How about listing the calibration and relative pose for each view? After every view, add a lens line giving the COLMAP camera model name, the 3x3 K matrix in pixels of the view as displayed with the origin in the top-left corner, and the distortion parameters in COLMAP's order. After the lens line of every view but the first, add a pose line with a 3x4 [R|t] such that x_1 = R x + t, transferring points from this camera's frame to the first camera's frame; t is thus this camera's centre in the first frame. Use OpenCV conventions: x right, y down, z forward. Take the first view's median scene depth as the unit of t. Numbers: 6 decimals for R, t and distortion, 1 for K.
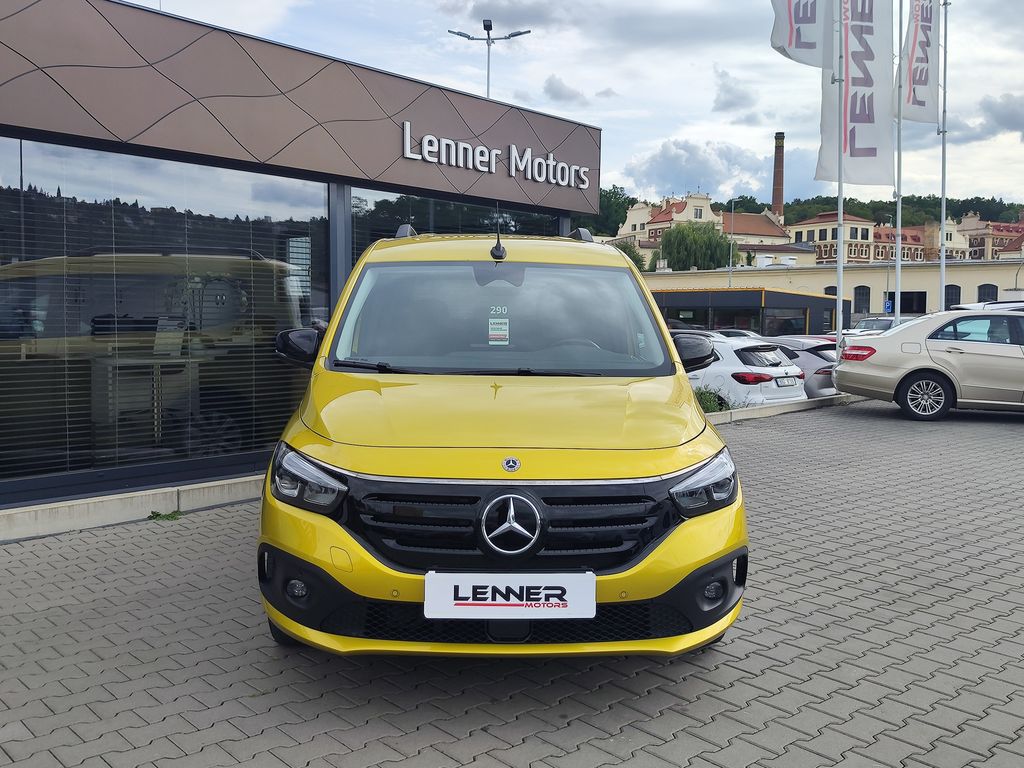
lens RADIAL K [[1000.1, 0, 505.7], [0, 1000.1, 381.0], [0, 0, 1]] dist [0.063418, -0.105880]
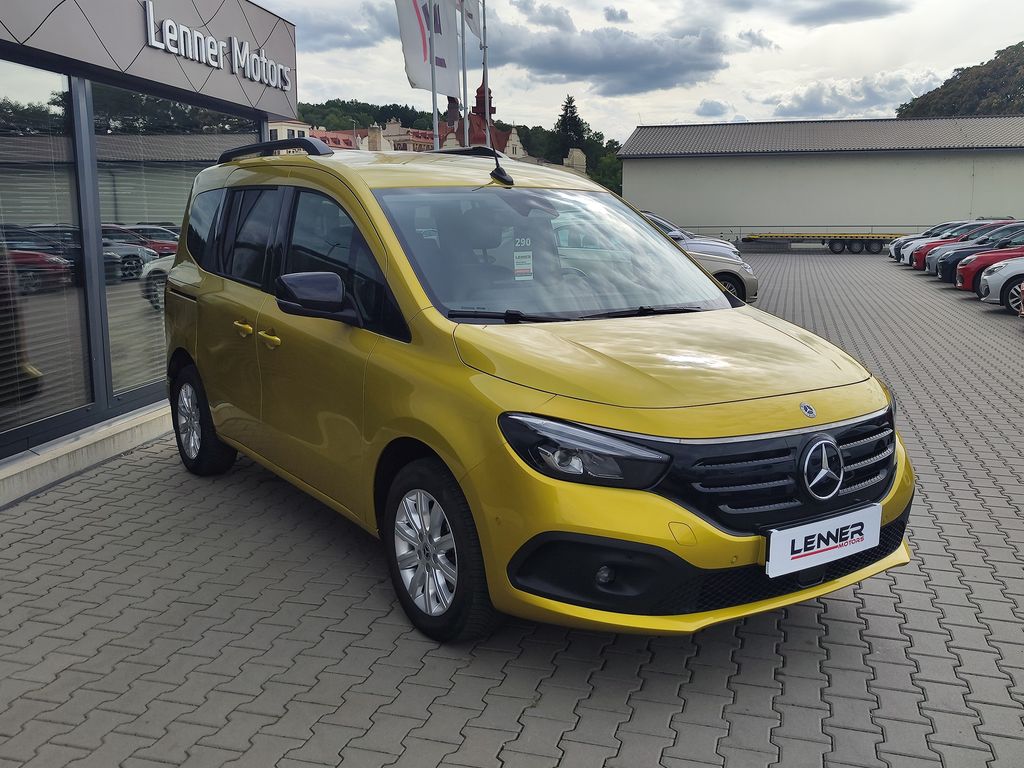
lens RADIAL K [[1000.1, 0, 505.7], [0, 1000.1, 381.0], [0, 0, 1]] dist [0.063418, -0.105880]
pose [[0.848103, -0.104213, 0.519481, -0.591731], [0.052330, 0.992147, 0.113601, -0.057097], [-0.527240, -0.069161, 0.846897, 0.250408]]
